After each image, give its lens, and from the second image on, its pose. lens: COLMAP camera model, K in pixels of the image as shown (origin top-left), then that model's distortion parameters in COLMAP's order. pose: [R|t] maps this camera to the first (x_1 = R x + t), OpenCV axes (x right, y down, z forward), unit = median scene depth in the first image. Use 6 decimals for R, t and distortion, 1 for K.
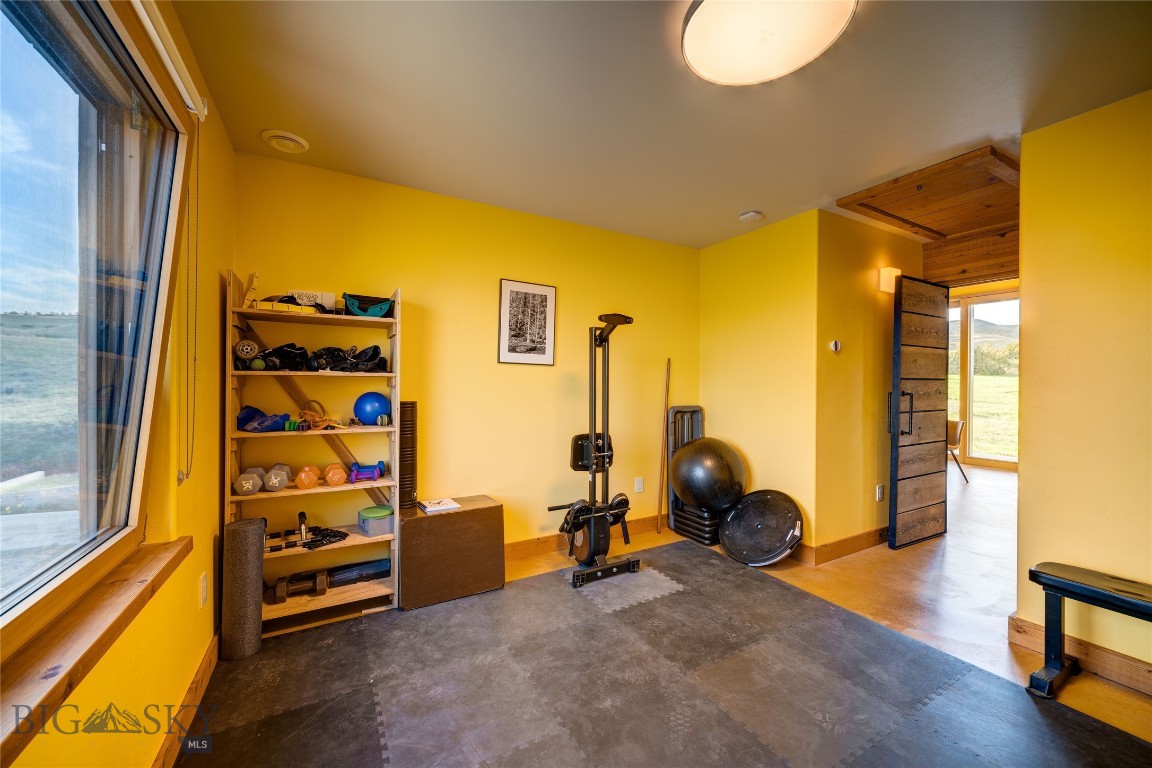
lens RADIAL K [[429.6, 0, 576.0], [0, 429.6, 384.0], [0, 0, 1]] dist [-0.000852, 0.000069]
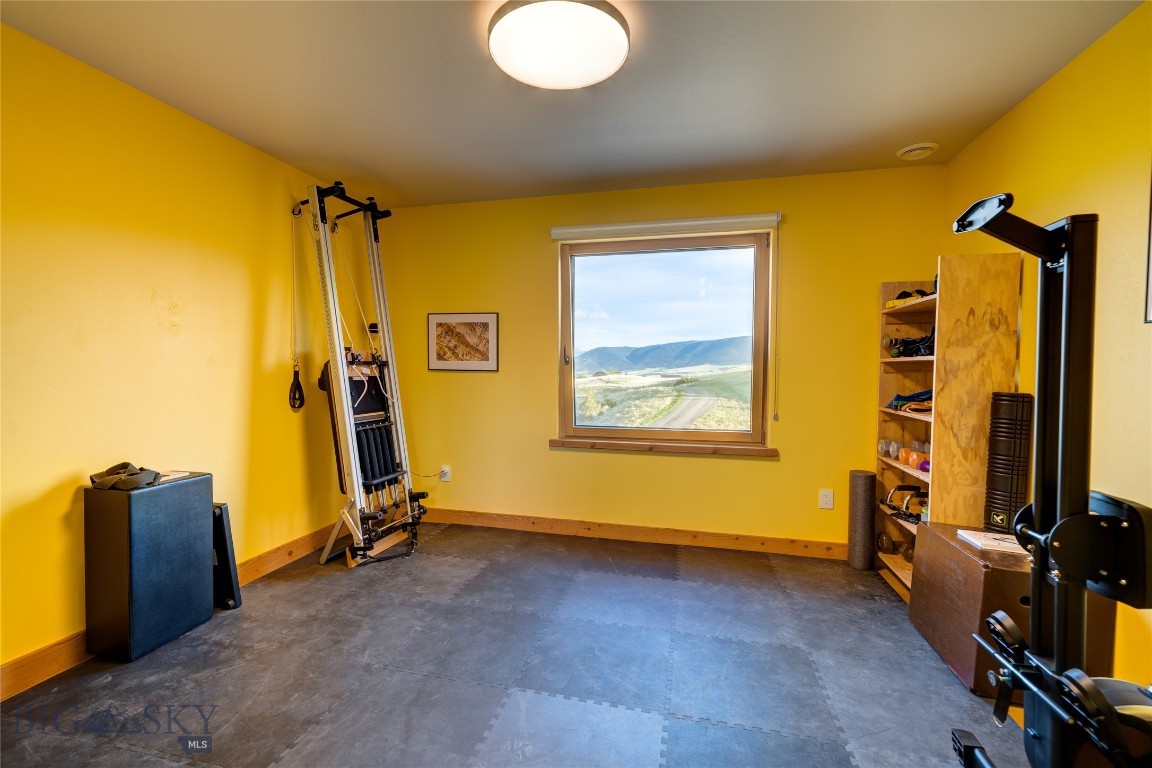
lens RADIAL K [[513.2, 0, 576.0], [0, 513.2, 384.0], [0, 0, 1]] dist [-0.000816, 0.000007]
pose [[-0.677357, 0.010652, -0.735577, 0.984135], [-0.012714, 0.999576, 0.026183, 0.016985], [0.735544, 0.027087, -0.676935, 1.377468]]
